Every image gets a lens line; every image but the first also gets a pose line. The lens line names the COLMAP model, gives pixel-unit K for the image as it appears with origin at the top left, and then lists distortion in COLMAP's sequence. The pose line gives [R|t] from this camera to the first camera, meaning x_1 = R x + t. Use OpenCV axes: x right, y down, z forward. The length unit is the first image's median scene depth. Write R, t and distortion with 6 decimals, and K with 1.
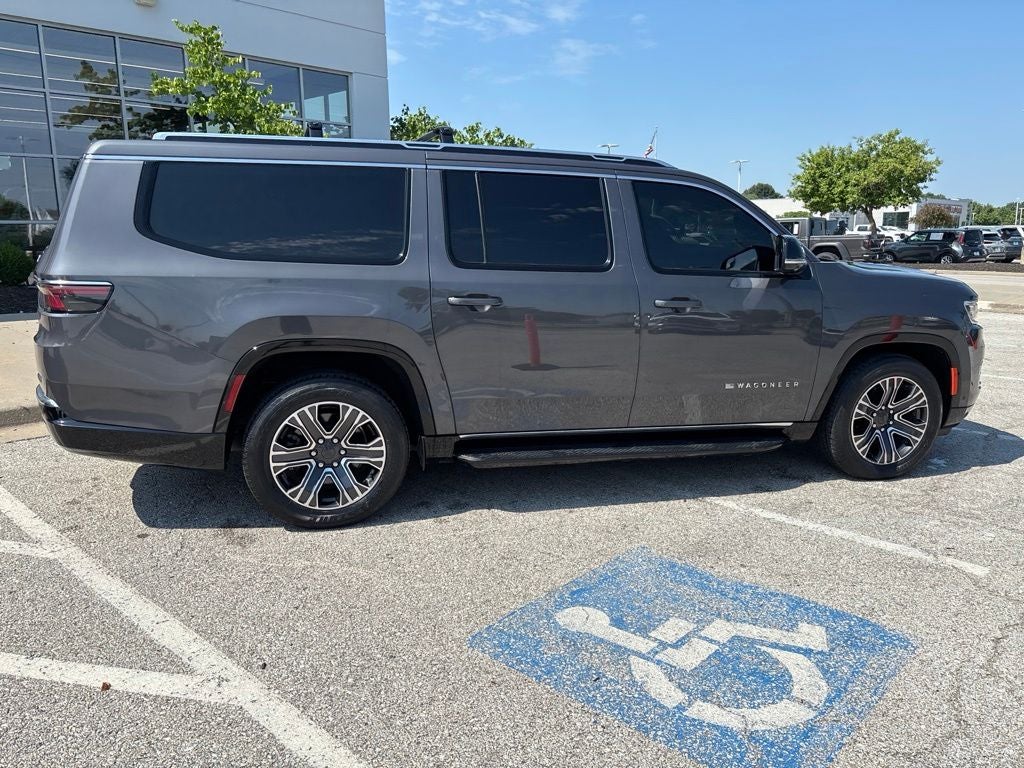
lens RADIAL K [[773.1, 0, 508.7], [0, 773.1, 385.0], [0, 0, 1]] dist [0.060897, -0.074308]
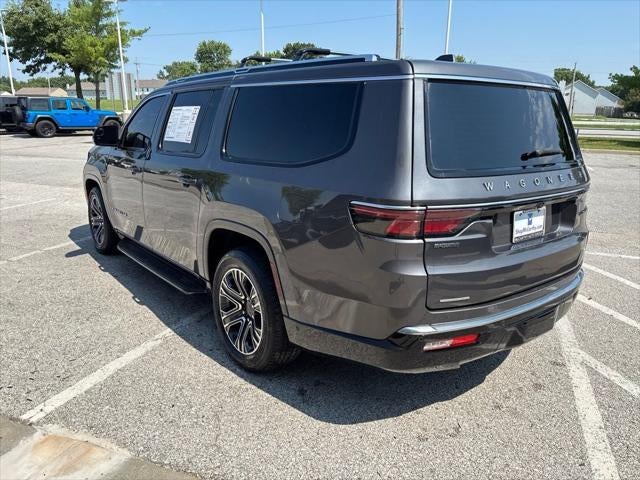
lens RADIAL K [[483.2, 0, 317.0], [0, 483.2, 238.2], [0, 0, 1]] dist [0.060897, -0.074308]
pose [[-0.373212, -0.247907, 0.894010, -1.093344], [0.168122, 0.929610, 0.327963, -0.366769], [-0.912386, 0.272703, -0.305263, 1.557795]]
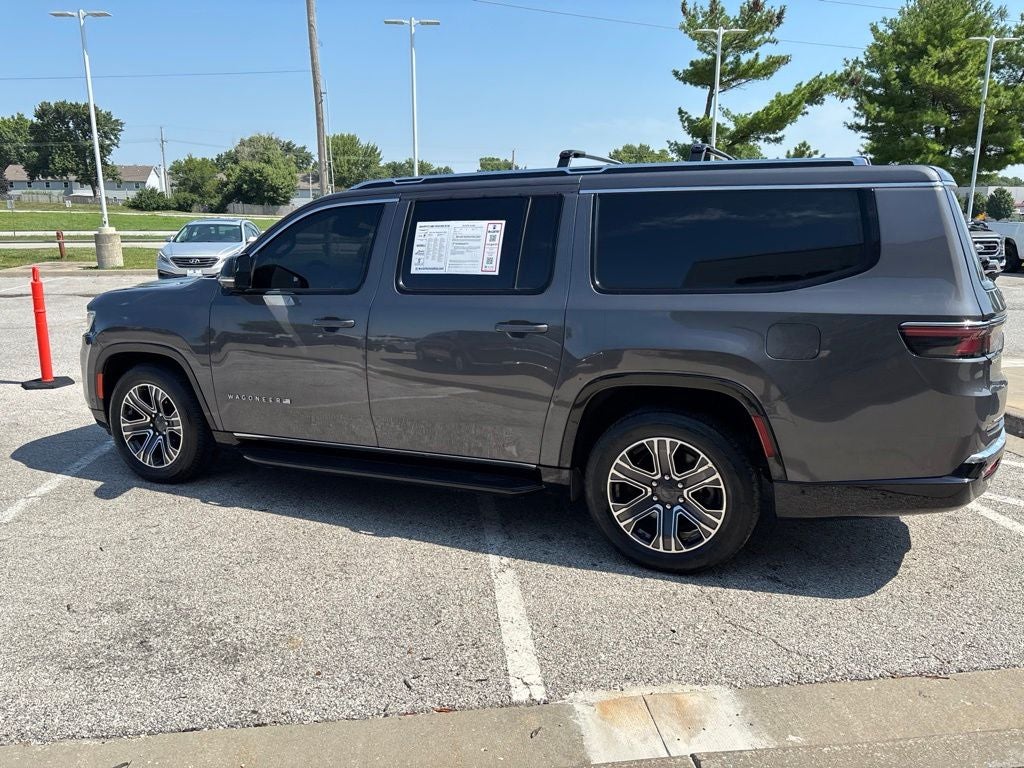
lens RADIAL K [[773.1, 0, 506.3], [0, 773.1, 382.5], [0, 0, 1]] dist [0.060897, -0.074308]
pose [[-0.755014, -0.138480, 0.640919, -0.801089], [0.128963, 0.926993, 0.352210, -0.493332], [-0.642902, 0.348578, -0.682034, 2.170554]]
